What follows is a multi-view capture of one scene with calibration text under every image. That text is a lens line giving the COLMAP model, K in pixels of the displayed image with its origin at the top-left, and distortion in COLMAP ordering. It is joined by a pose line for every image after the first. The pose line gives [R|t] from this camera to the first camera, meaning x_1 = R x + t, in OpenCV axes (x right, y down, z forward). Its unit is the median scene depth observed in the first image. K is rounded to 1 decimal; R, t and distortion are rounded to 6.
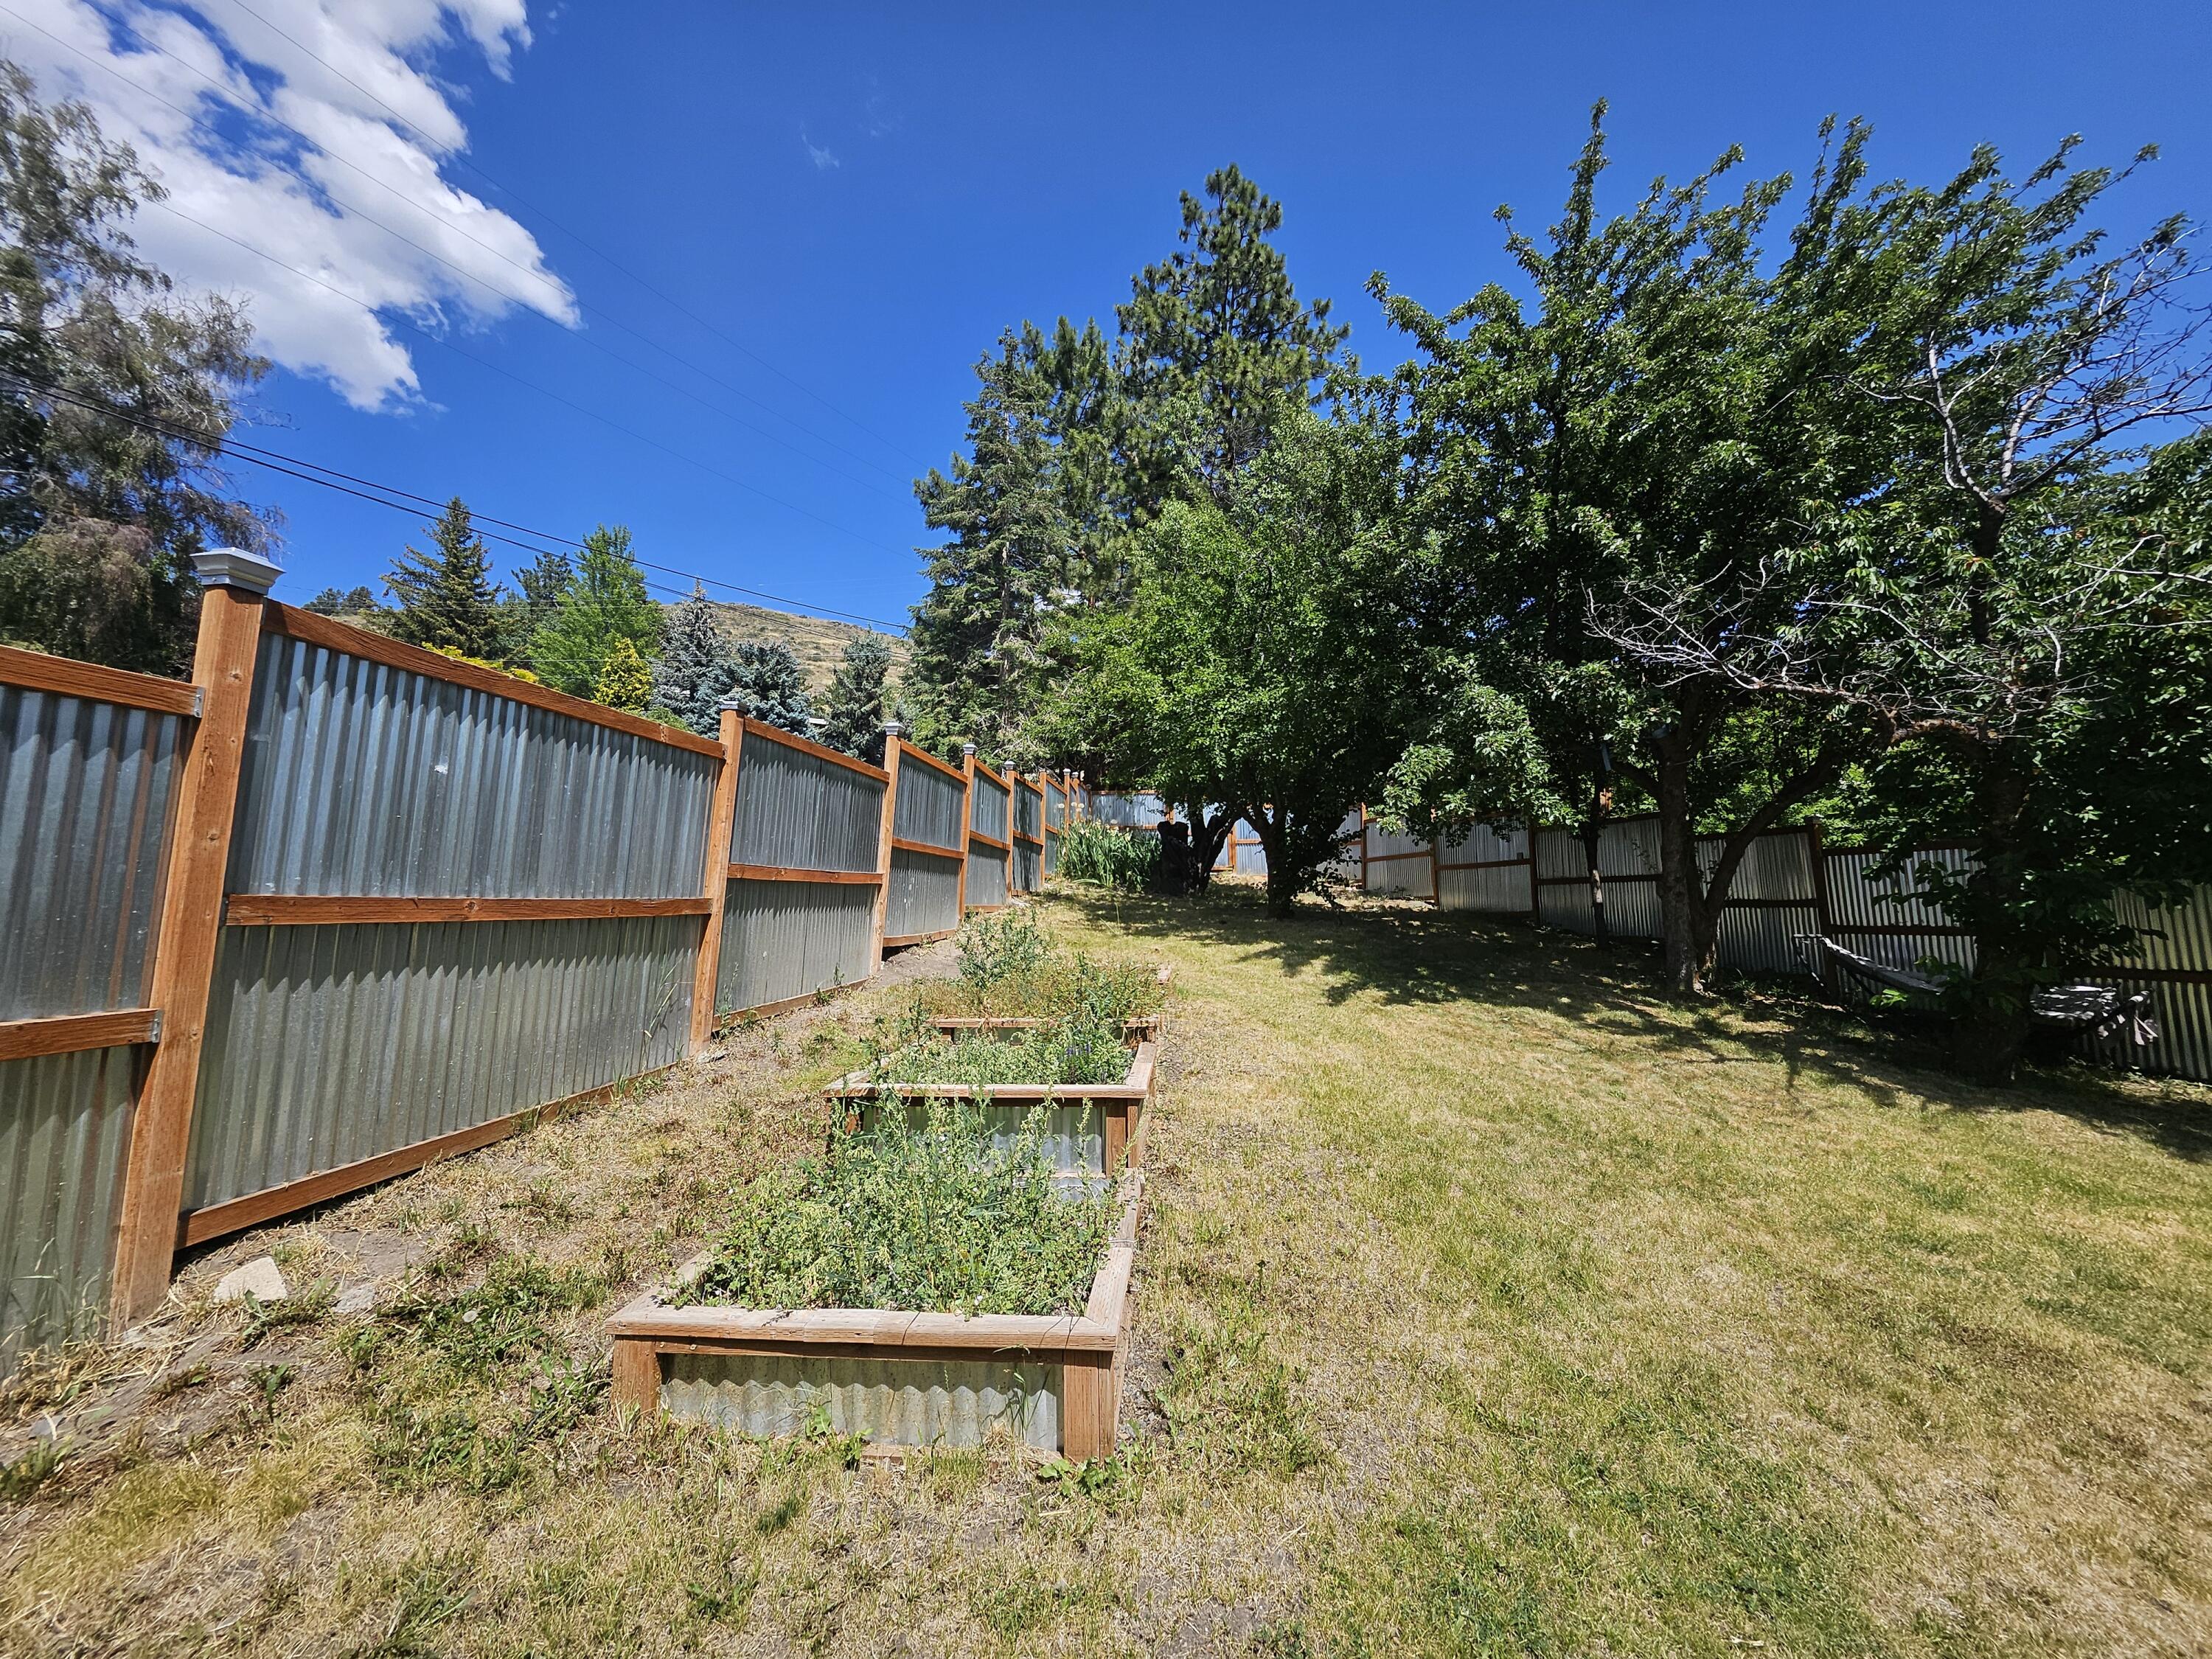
lens RADIAL K [[874.6, 0, 1080.2], [0, 874.6, 806.3], [0, 0, 1]] dist [-0.000268, 0.001006]
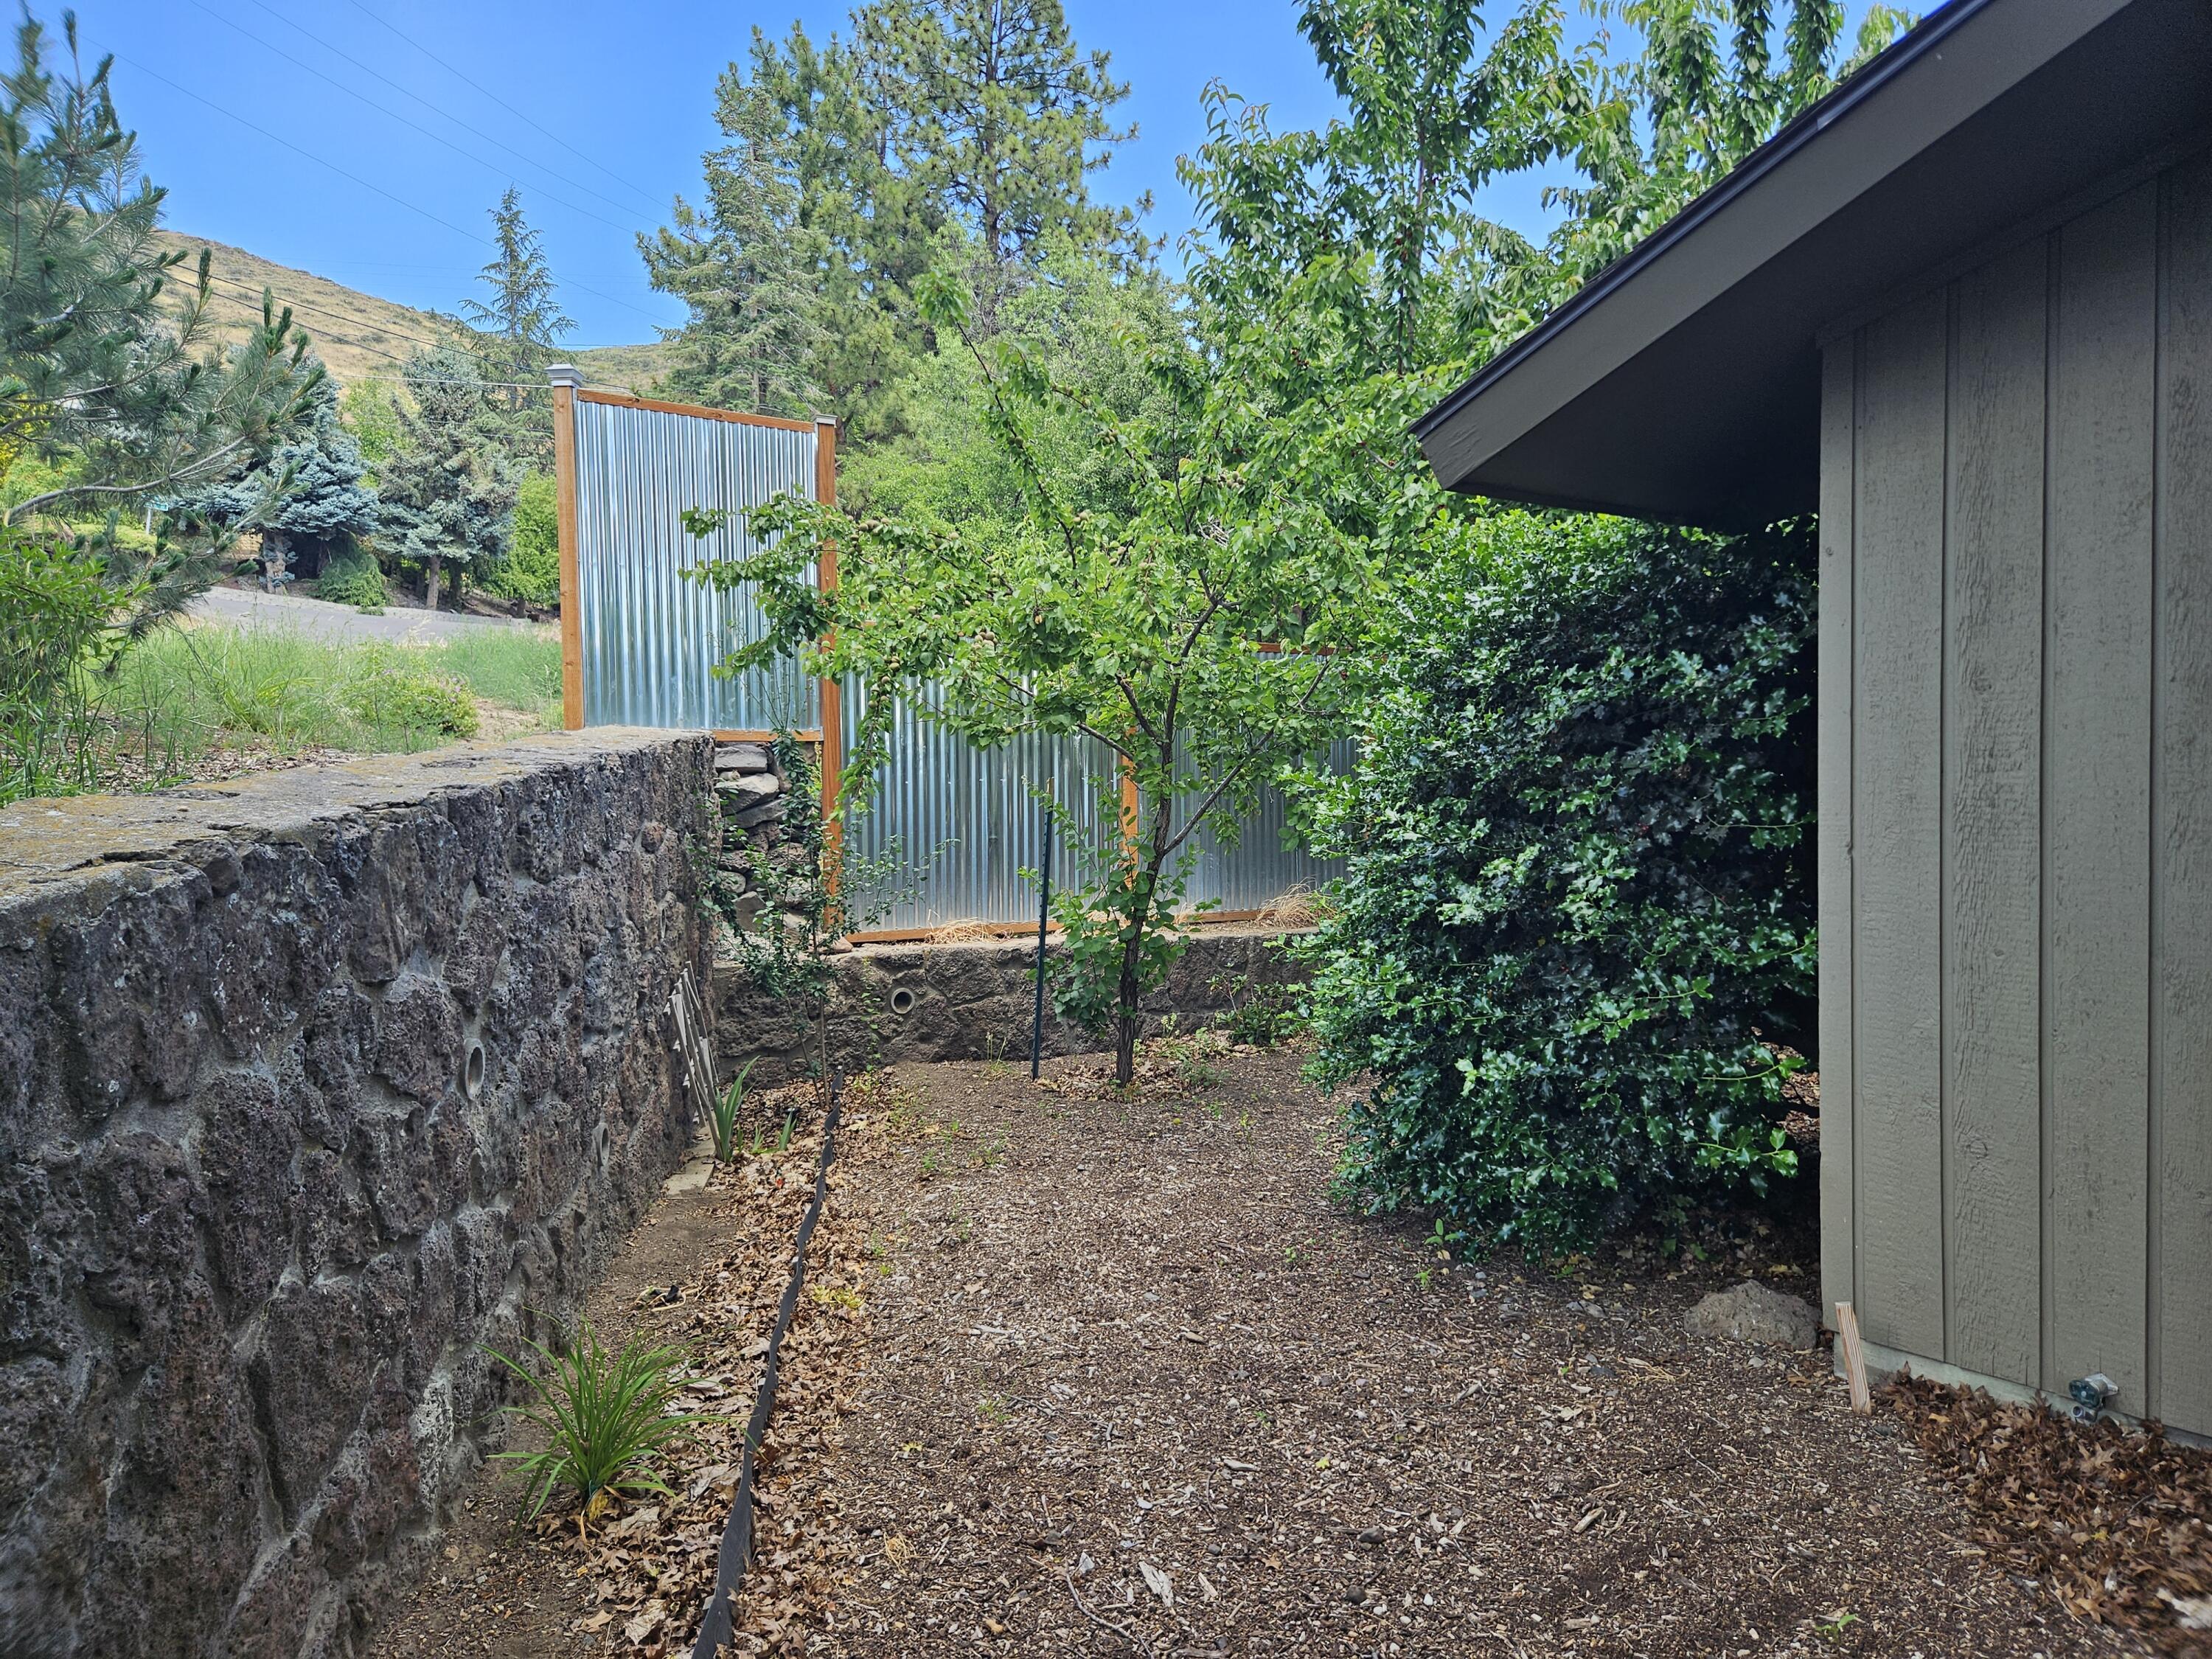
lens RADIAL K [[1497.8, 0, 1114.3], [0, 1497.8, 832.4], [0, 0, 1]] dist [0.069762, -0.050416]
pose [[0.960883, 0.001631, 0.276949, -0.548902], [-0.038524, 0.991048, 0.127824, 0.018147], [-0.274262, -0.133493, 0.952345, -2.329795]]
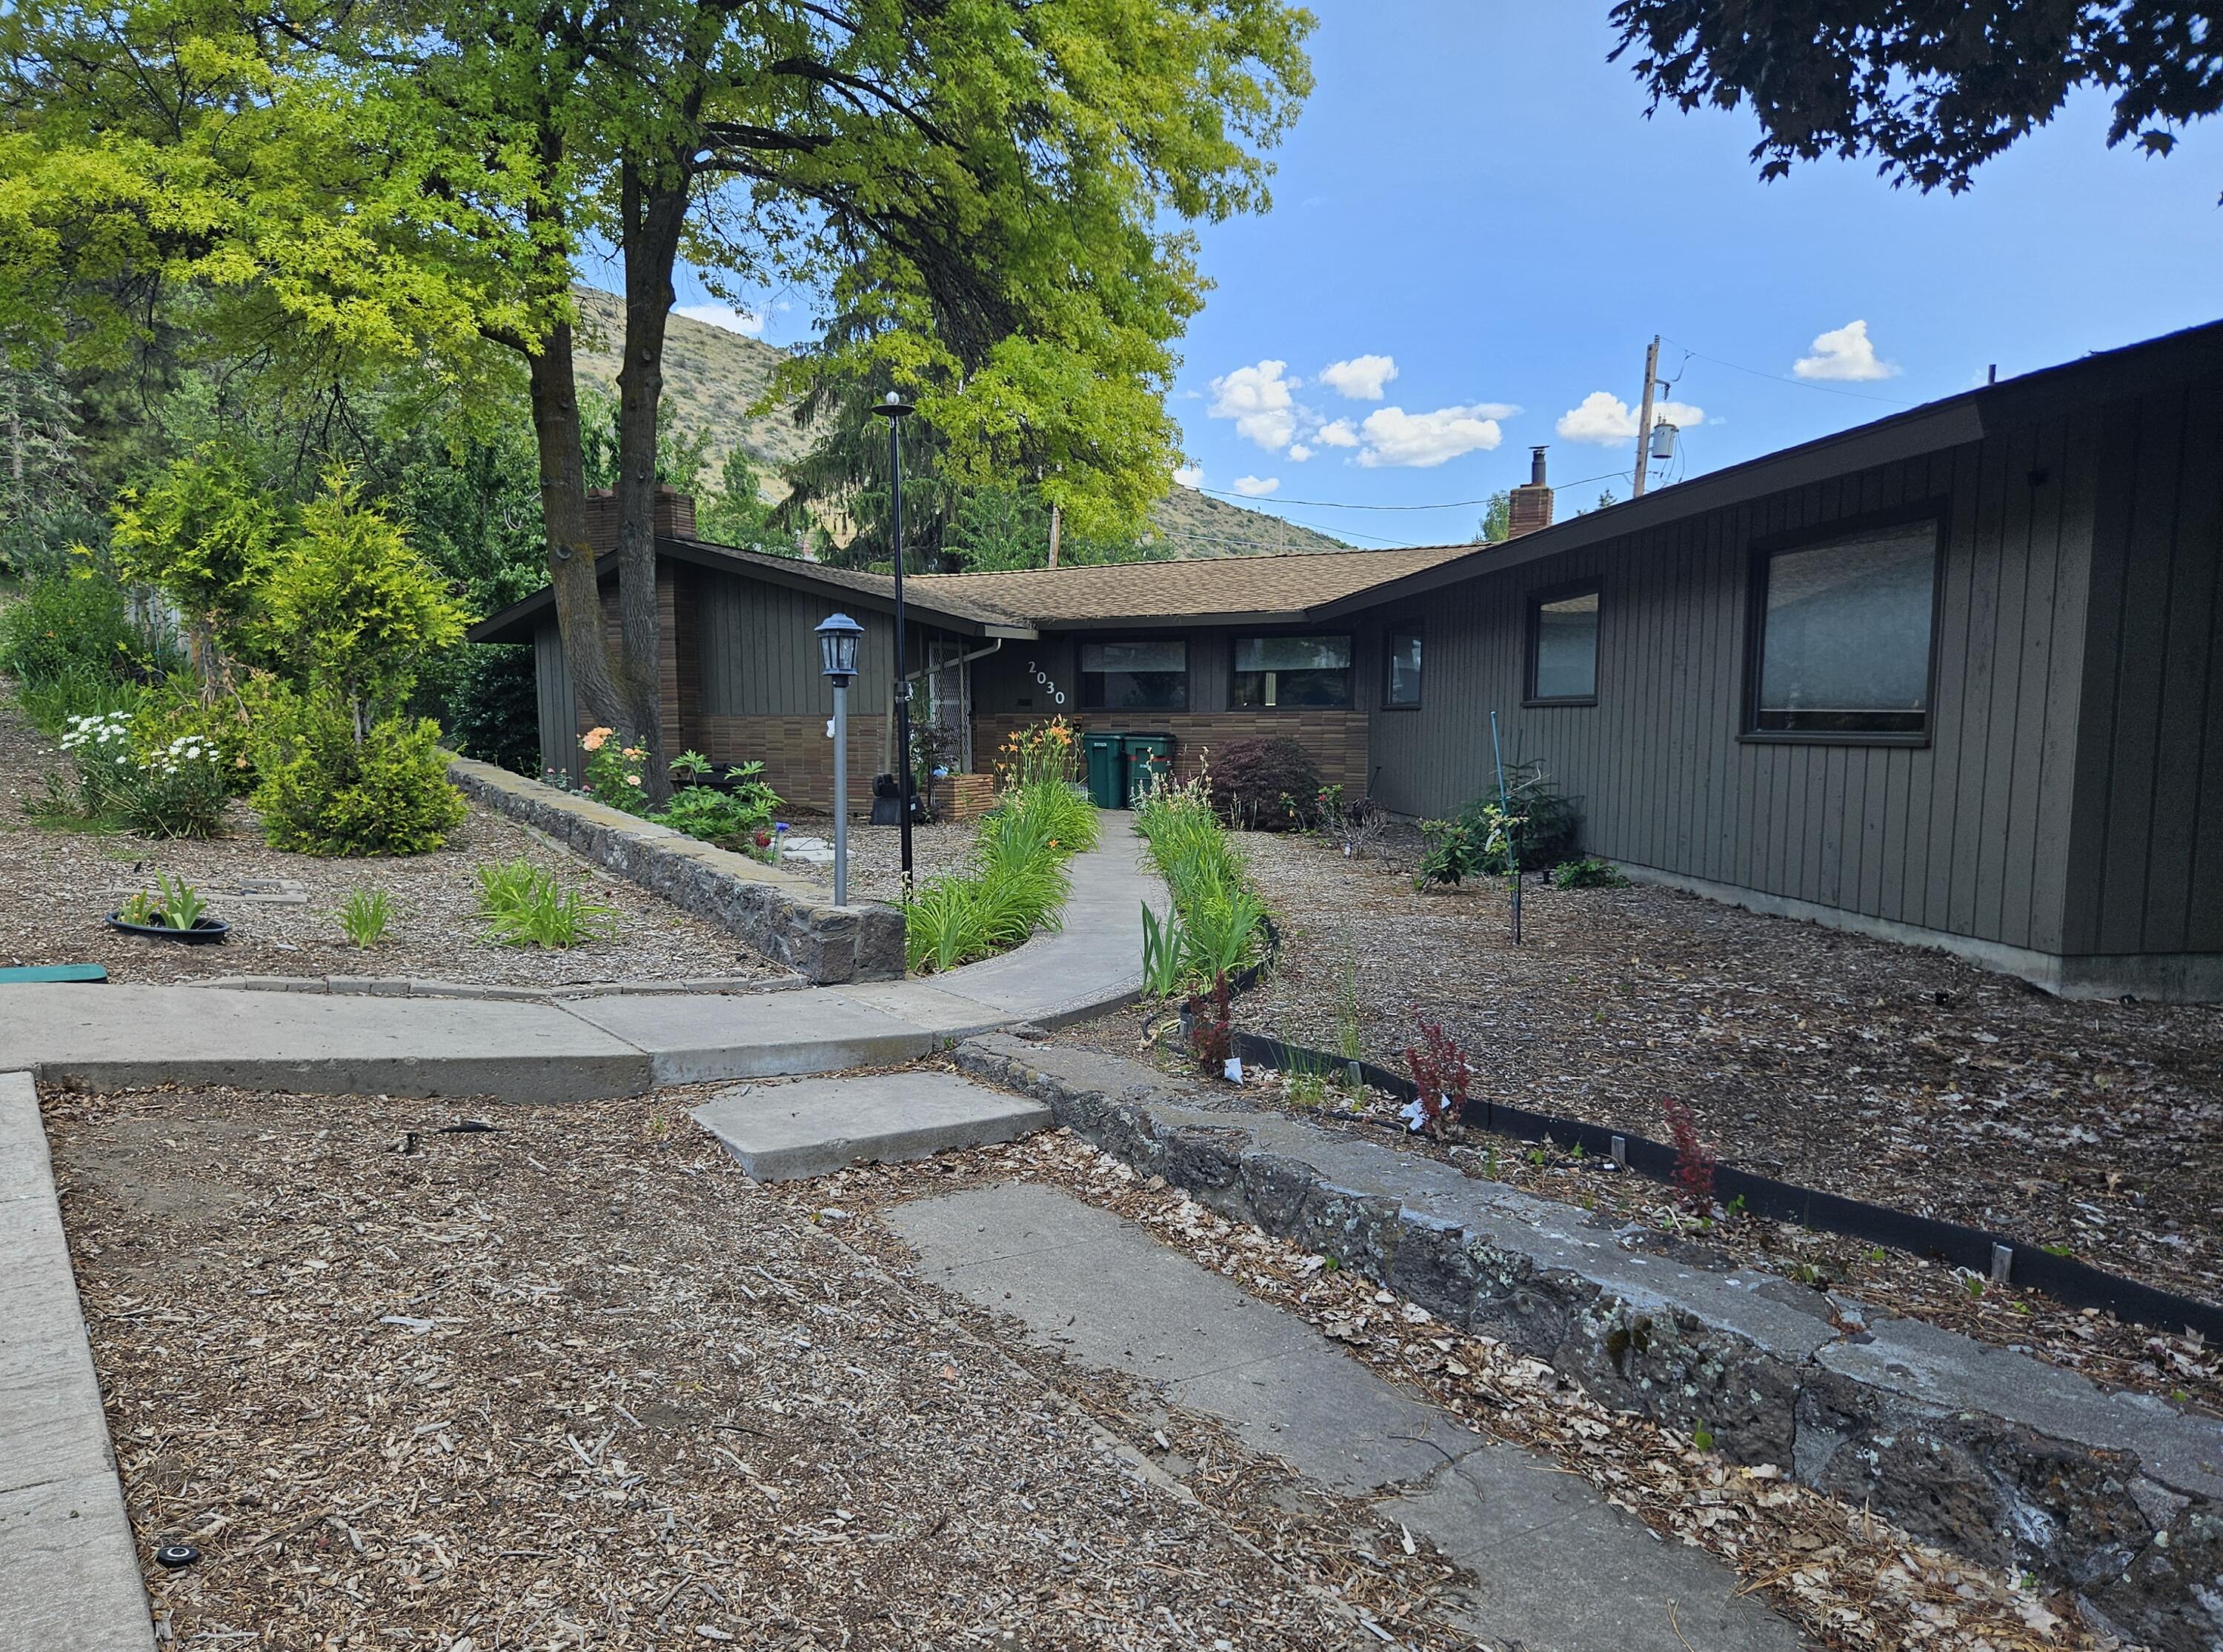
lens RADIAL K [[1624.7, 0, 1044.1], [0, 1624.7, 906.0], [0, 0, 1]] dist [0.075726, -0.048502]
pose [[0.751528, -0.056836, 0.657249, -1.909237], [-0.087572, 0.978870, 0.184783, -0.313087], [-0.653863, -0.196426, 0.730670, -5.878089]]
